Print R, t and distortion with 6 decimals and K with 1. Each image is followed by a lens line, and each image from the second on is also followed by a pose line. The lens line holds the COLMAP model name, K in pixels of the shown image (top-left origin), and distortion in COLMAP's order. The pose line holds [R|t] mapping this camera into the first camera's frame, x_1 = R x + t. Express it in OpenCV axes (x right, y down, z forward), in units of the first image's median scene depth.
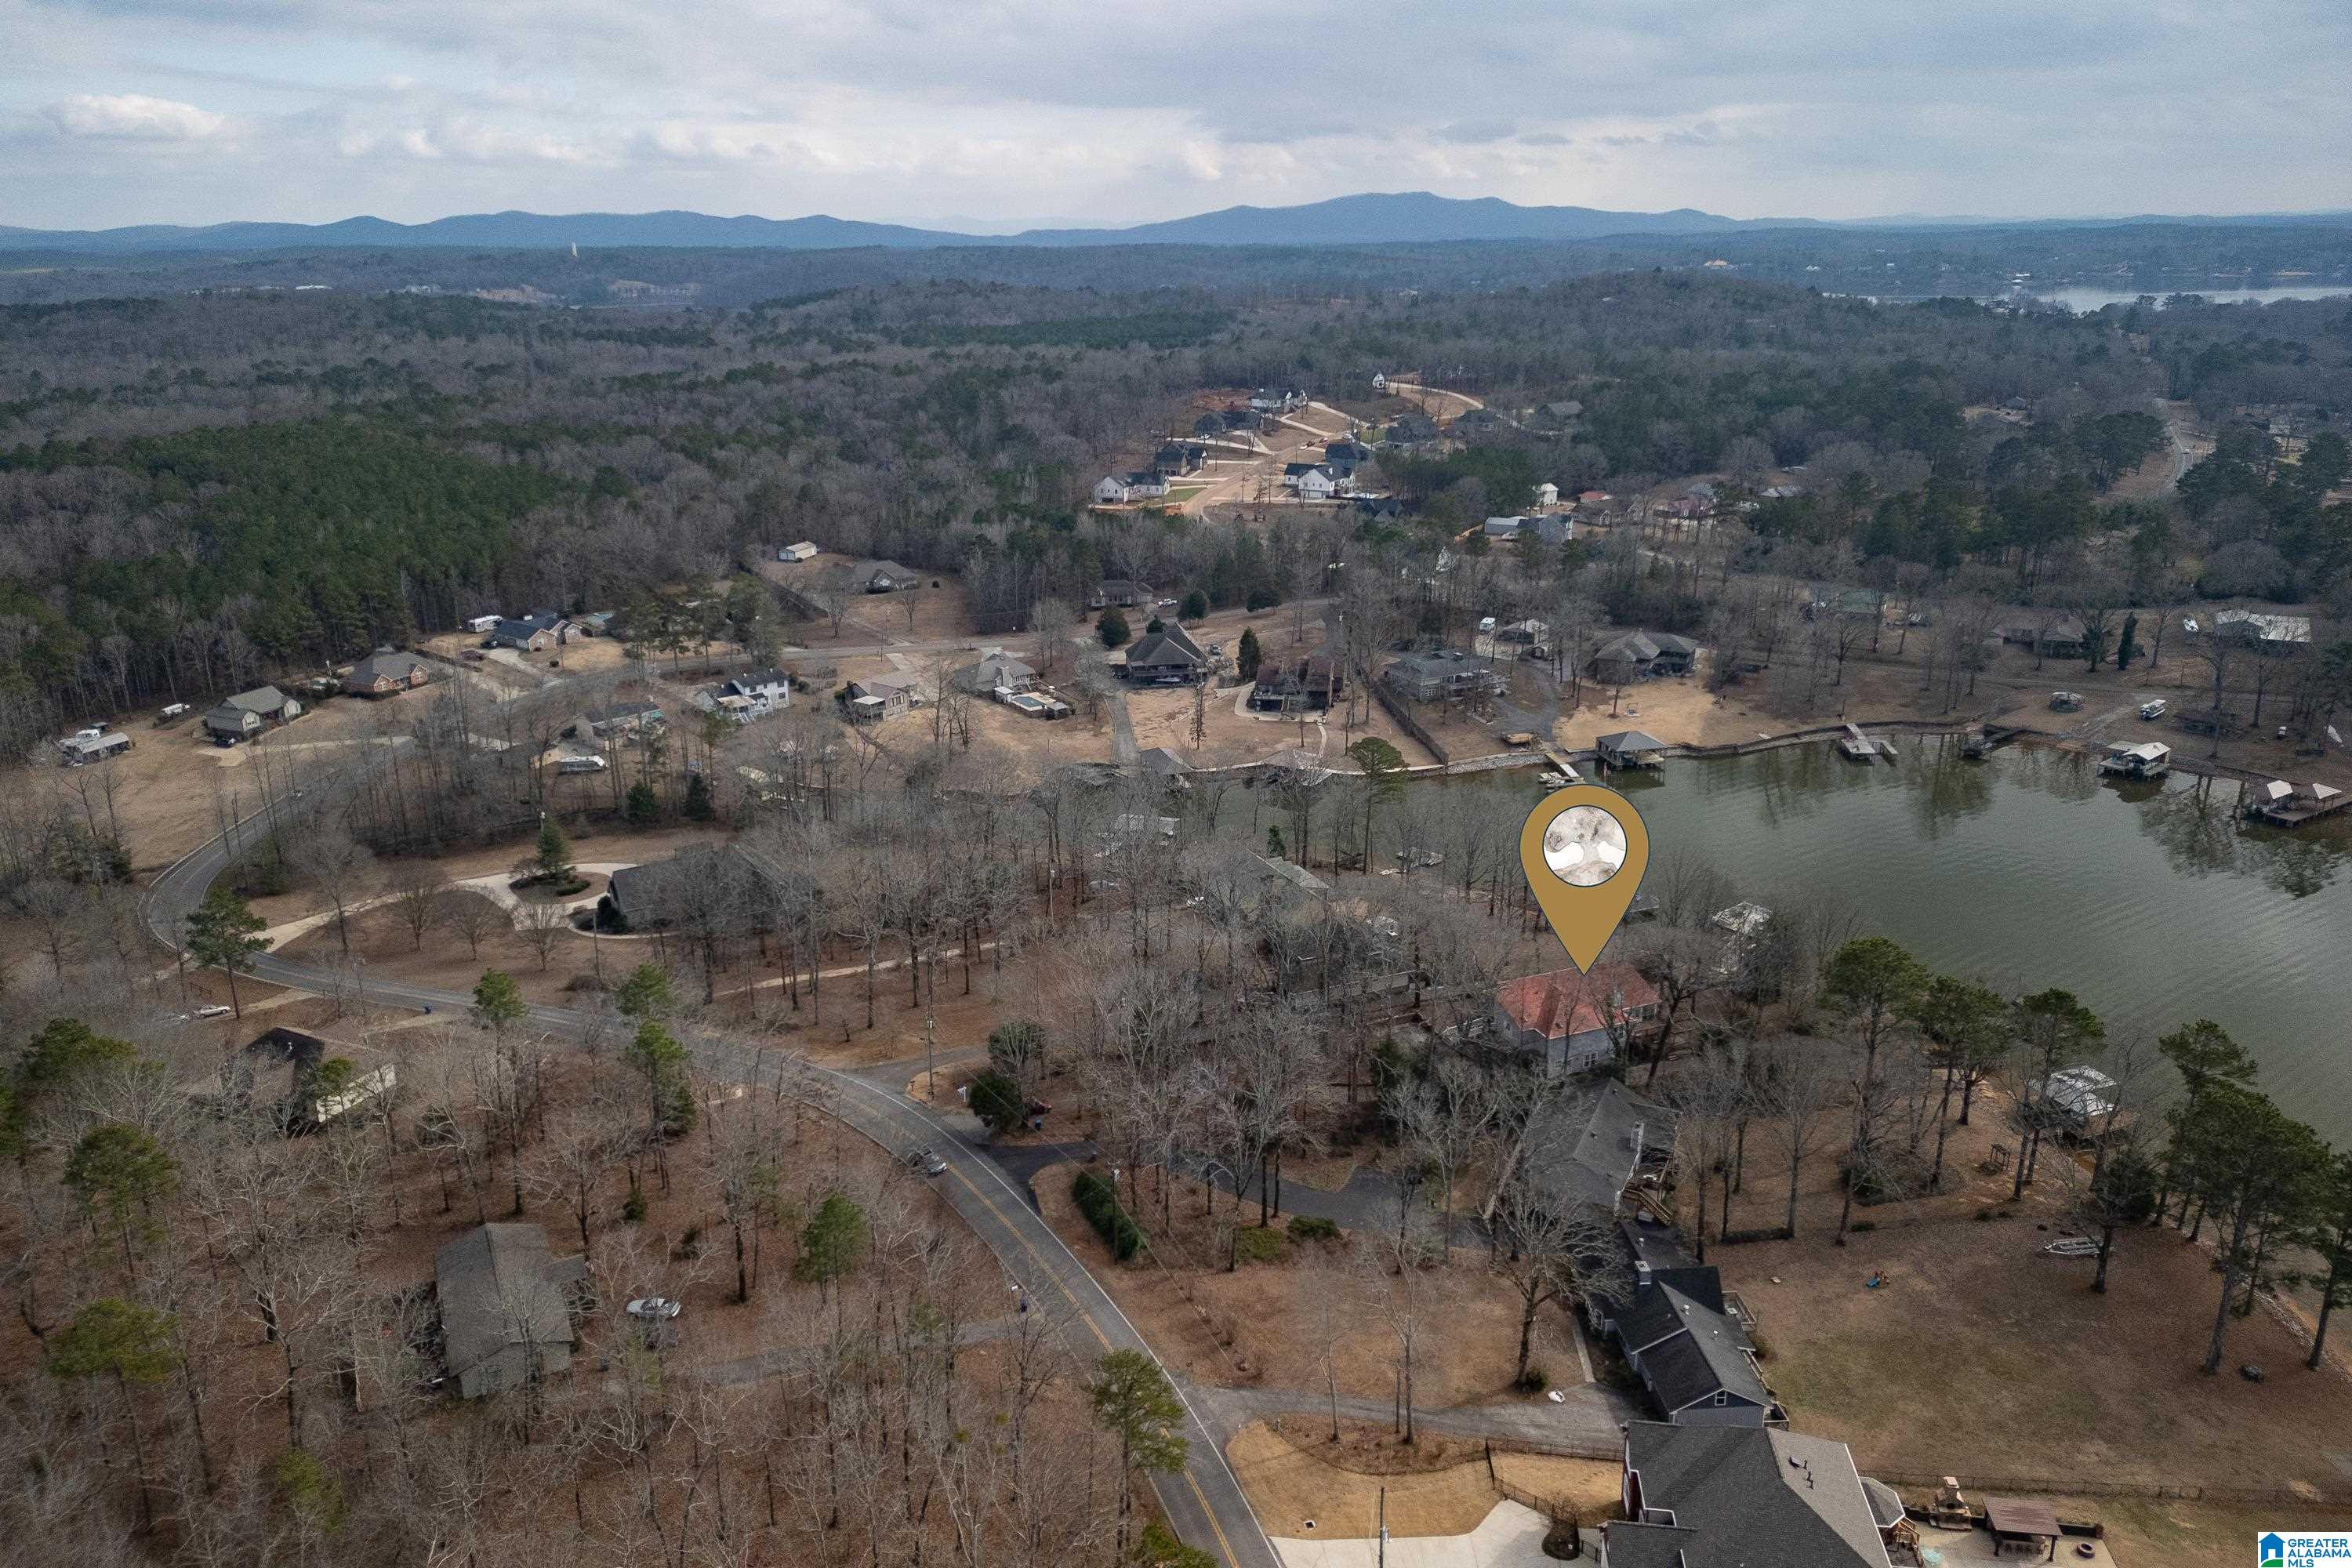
lens RADIAL K [[1631.0, 0, 1176.0], [0, 1631.0, 784.0], [0, 0, 1]] dist [0.087905, -0.092274]
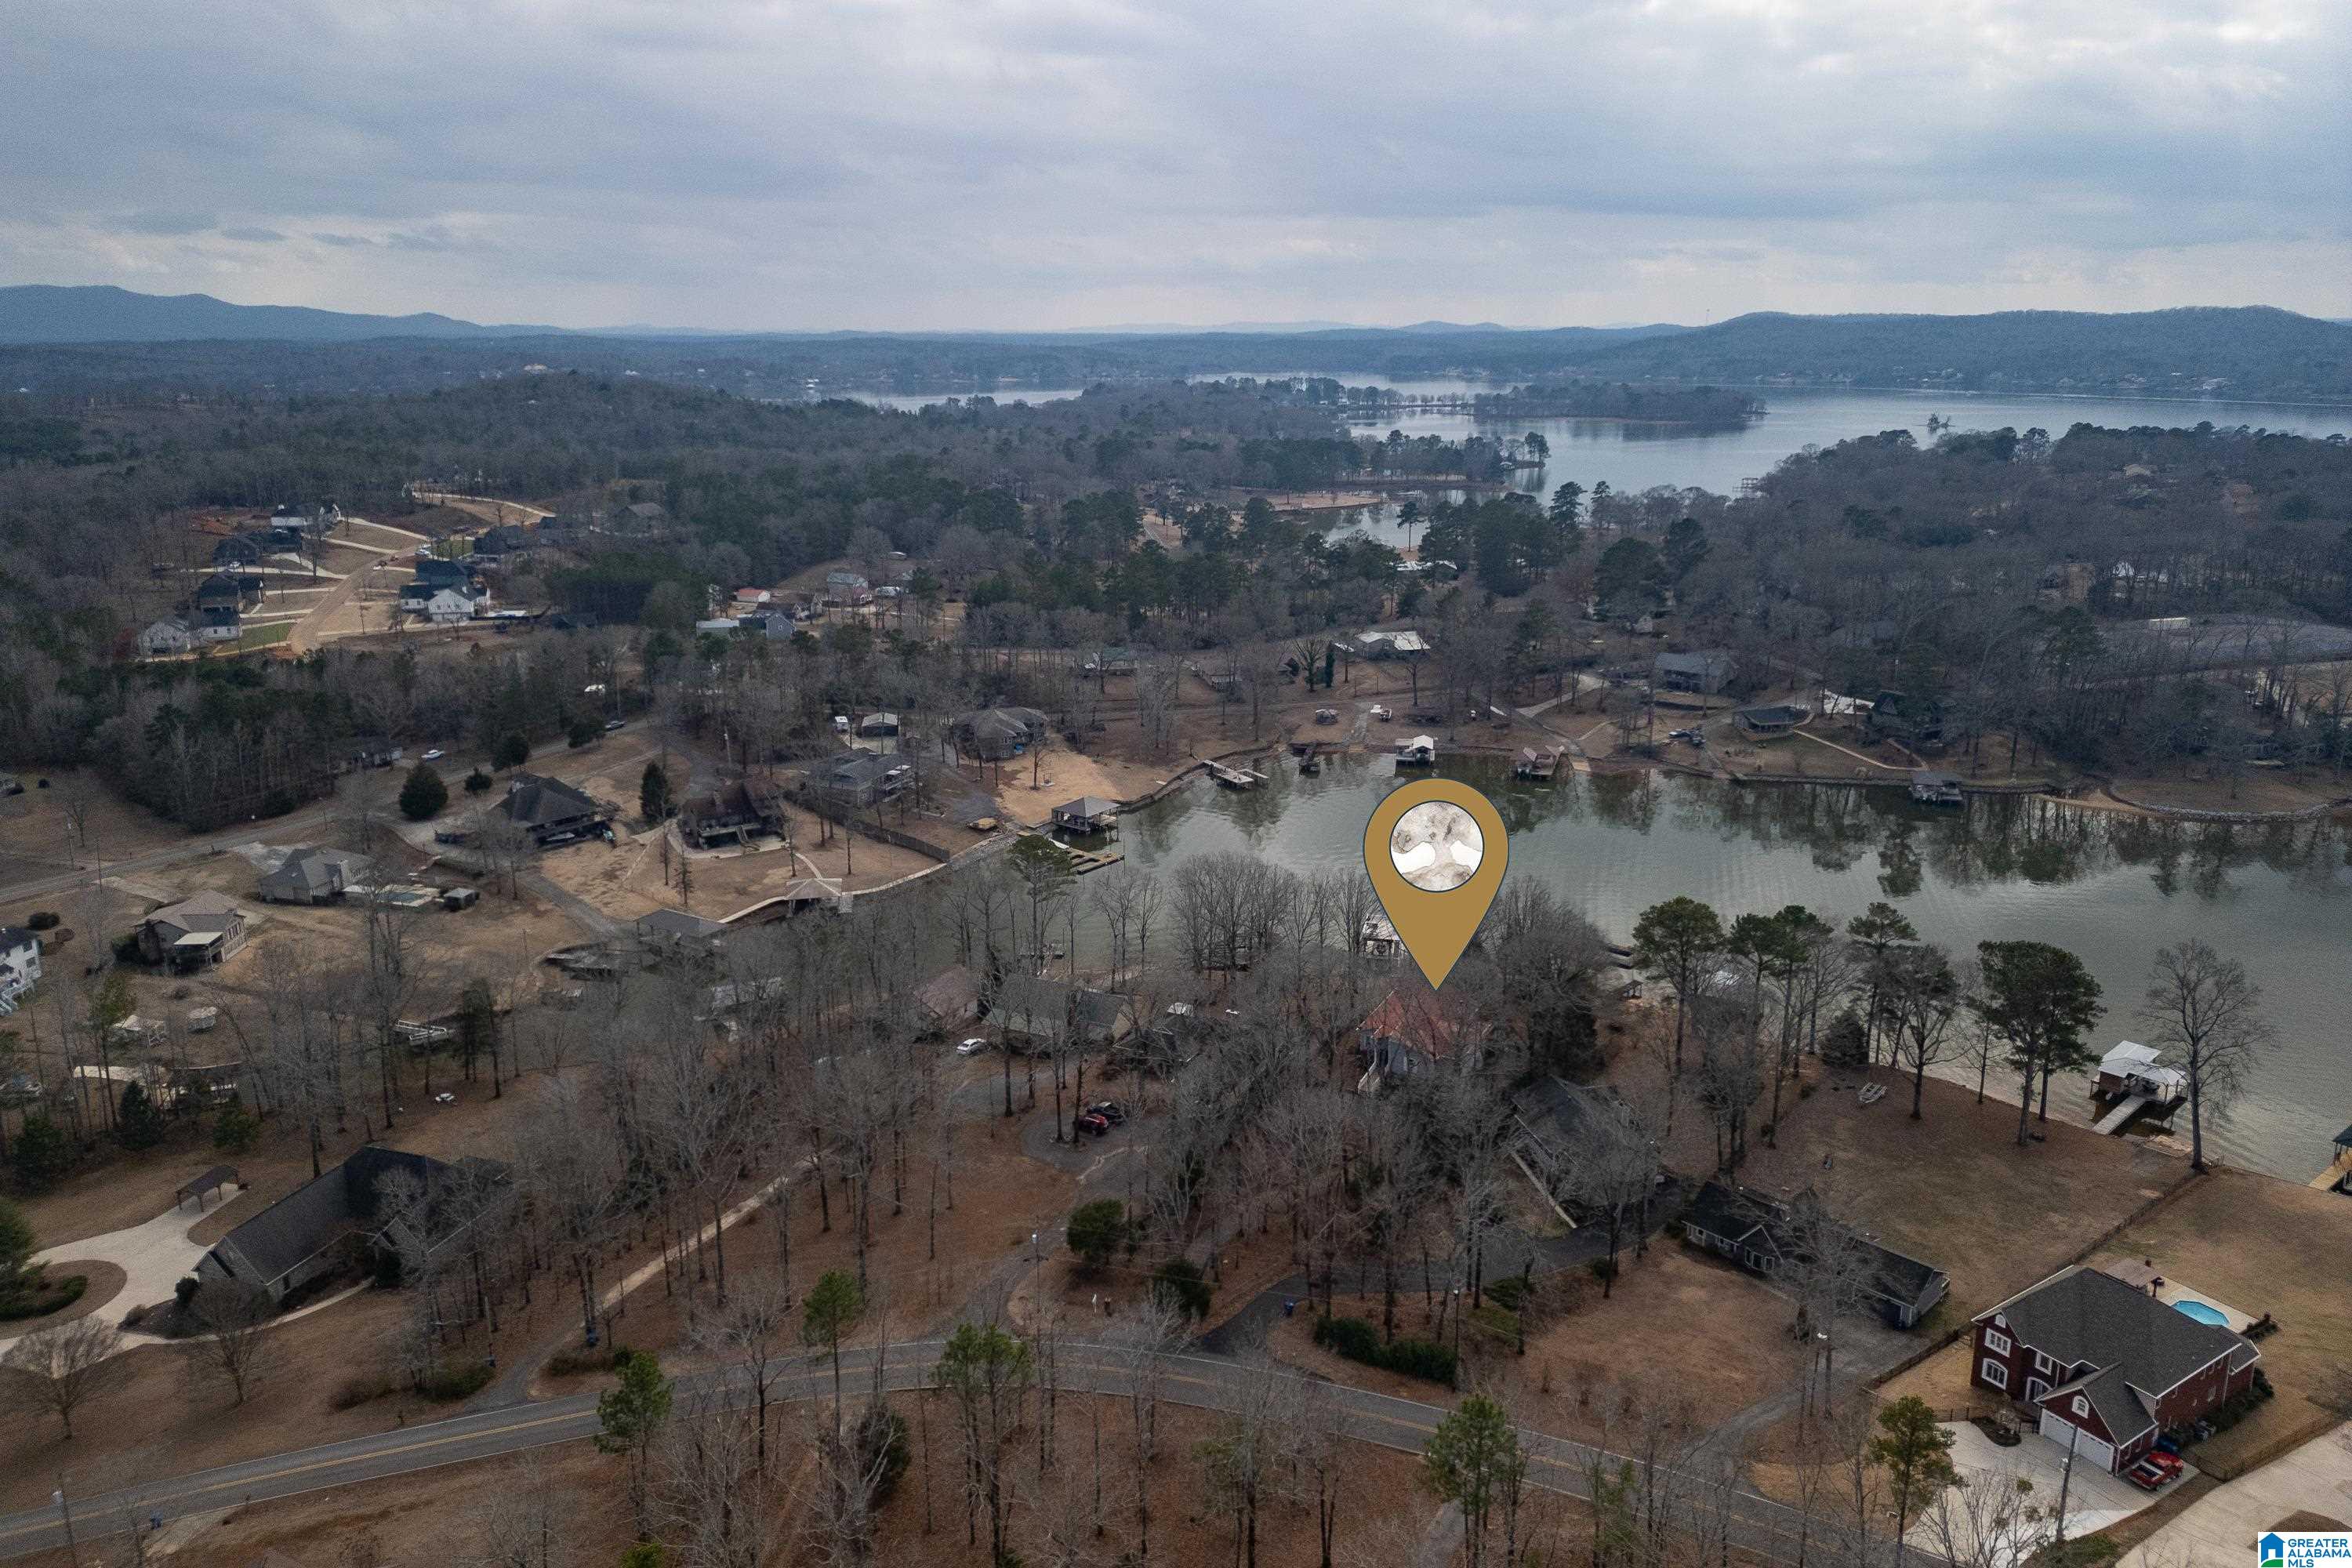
lens RADIAL K [[1614.1, 0, 1174.0], [0, 1614.1, 766.4], [0, 0, 1]] dist [0.083908, -0.081144]
pose [[0.756813, -0.159516, 0.633868, -0.175181], [0.201223, 0.979526, 0.006251, -0.024454], [-0.621887, 0.122818, 0.773416, 0.085160]]
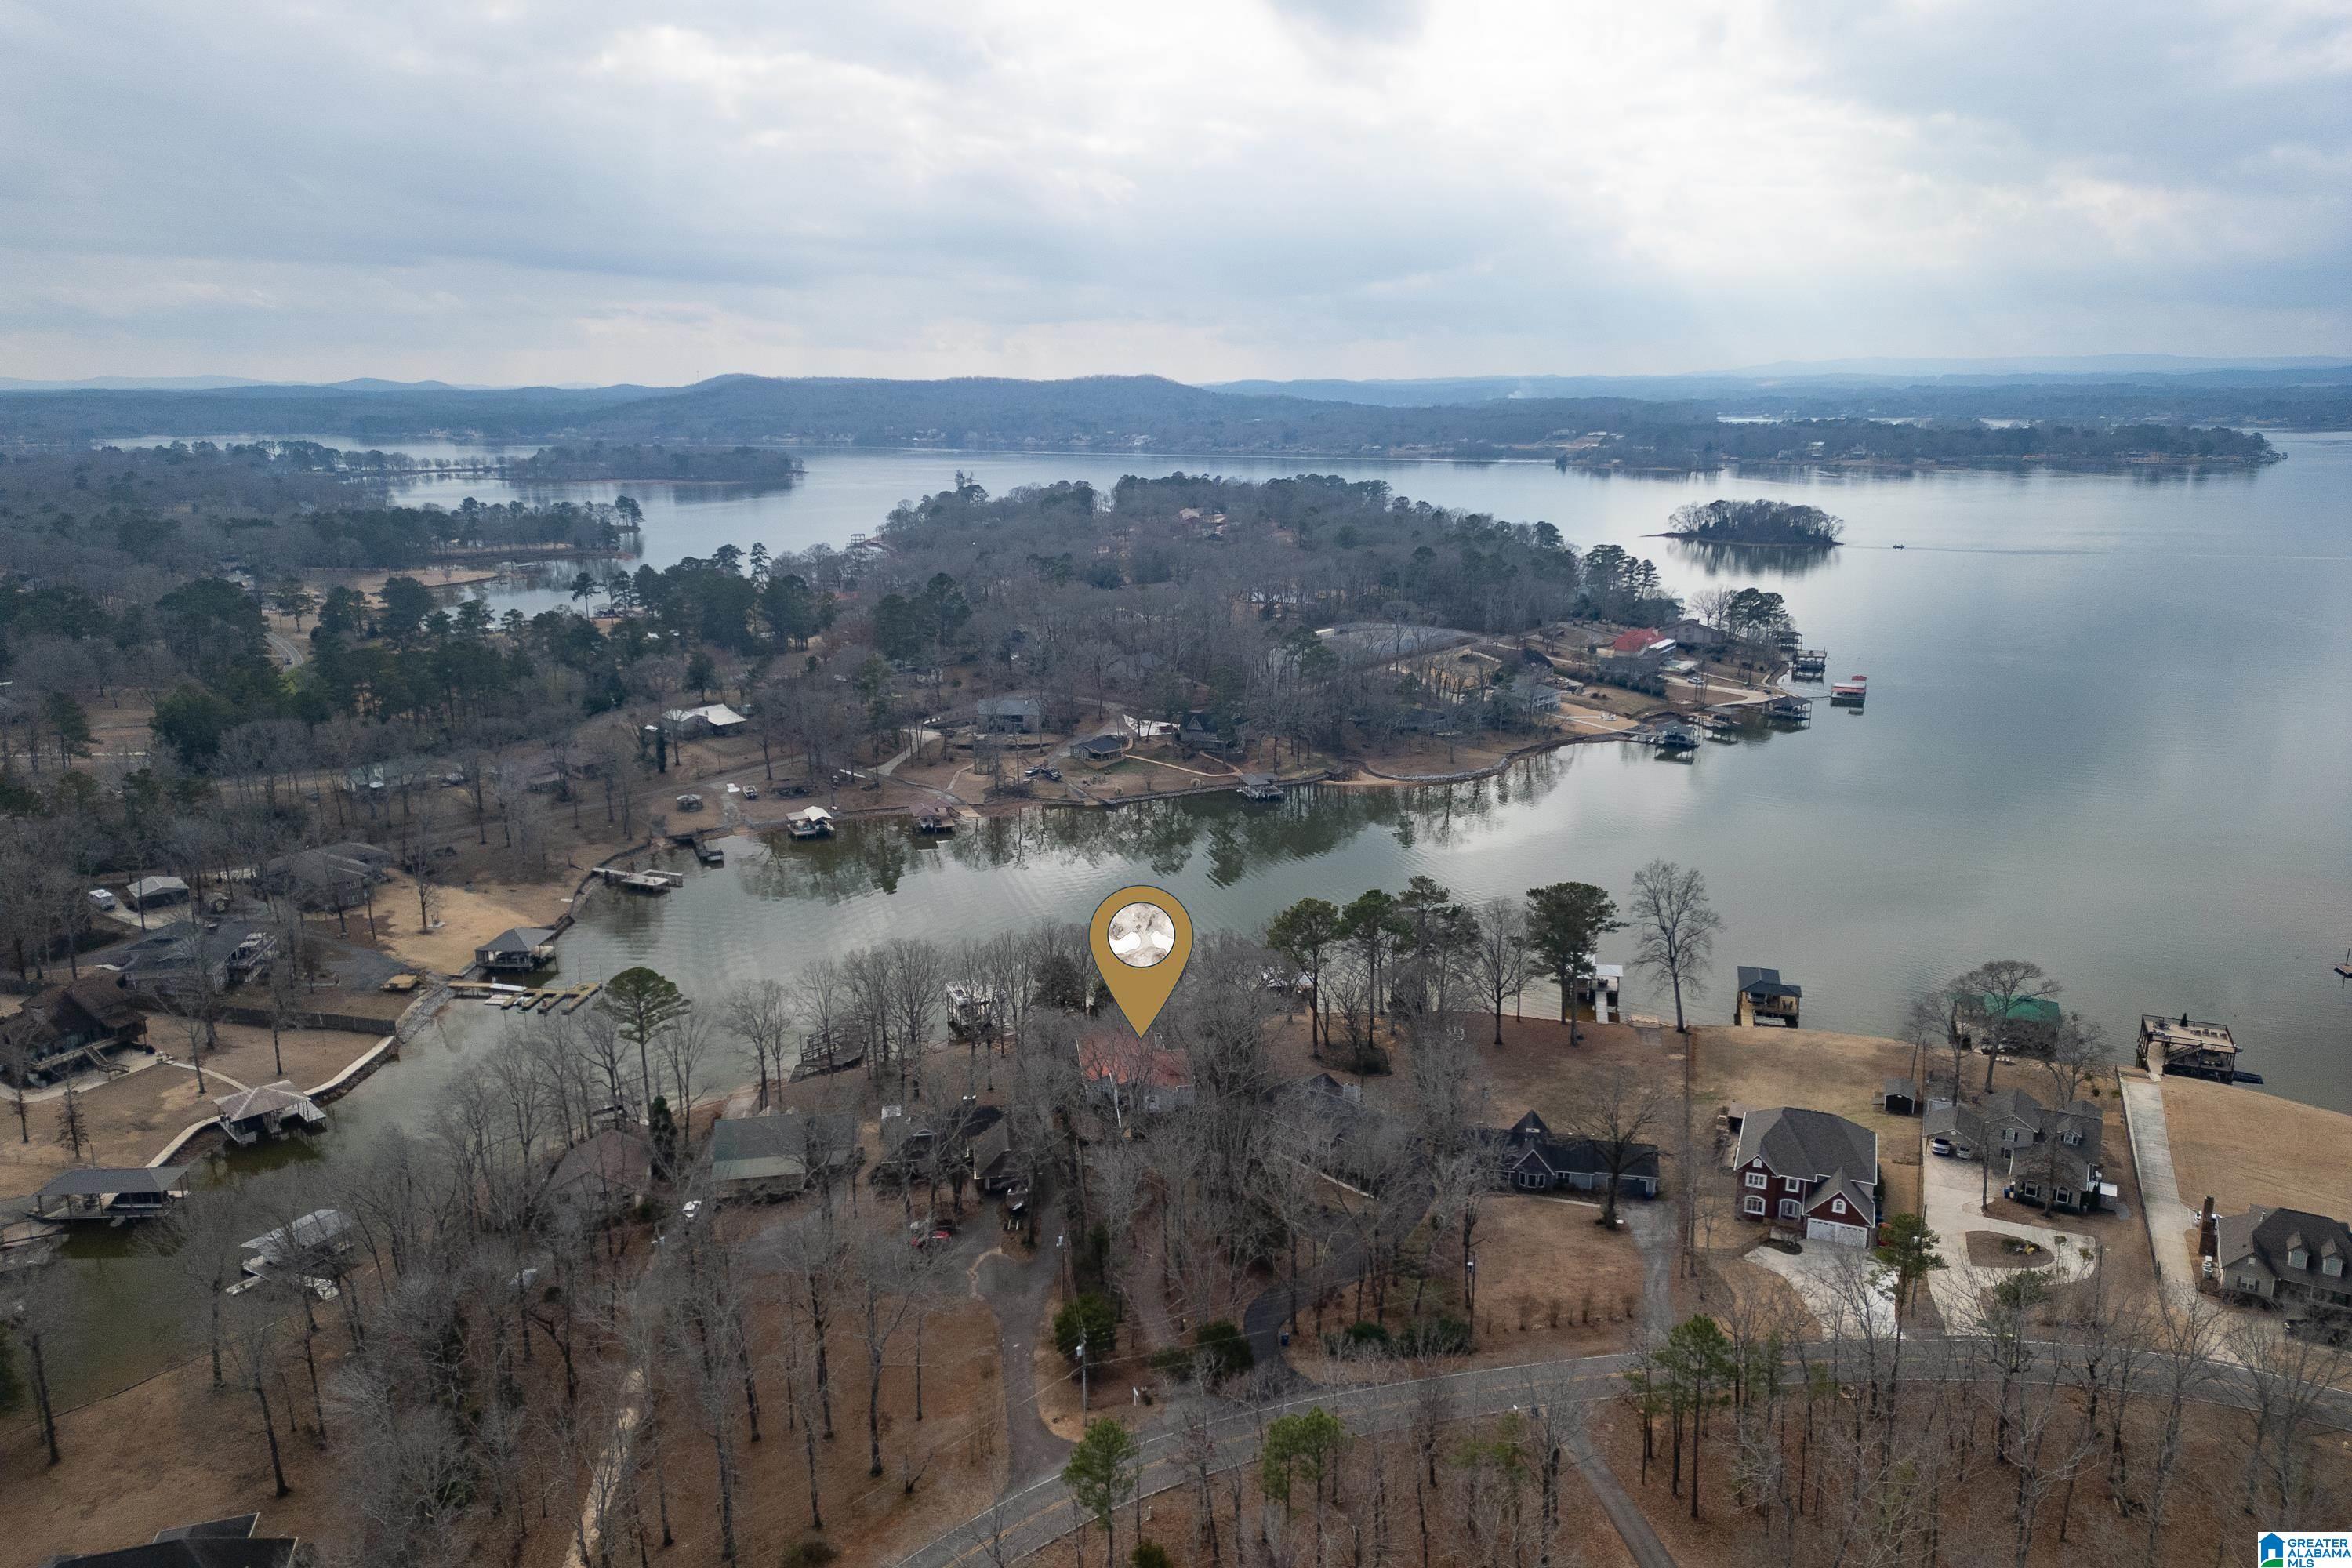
lens RADIAL K [[1631.0, 0, 1176.0], [0, 1631.0, 784.0], [0, 0, 1]] dist [0.087905, -0.092274]
pose [[0.255581, -0.217270, 0.942058, -0.248174], [0.309345, 0.941570, 0.133232, -0.061087], [-0.915961, 0.257369, 0.307859, 0.192014]]
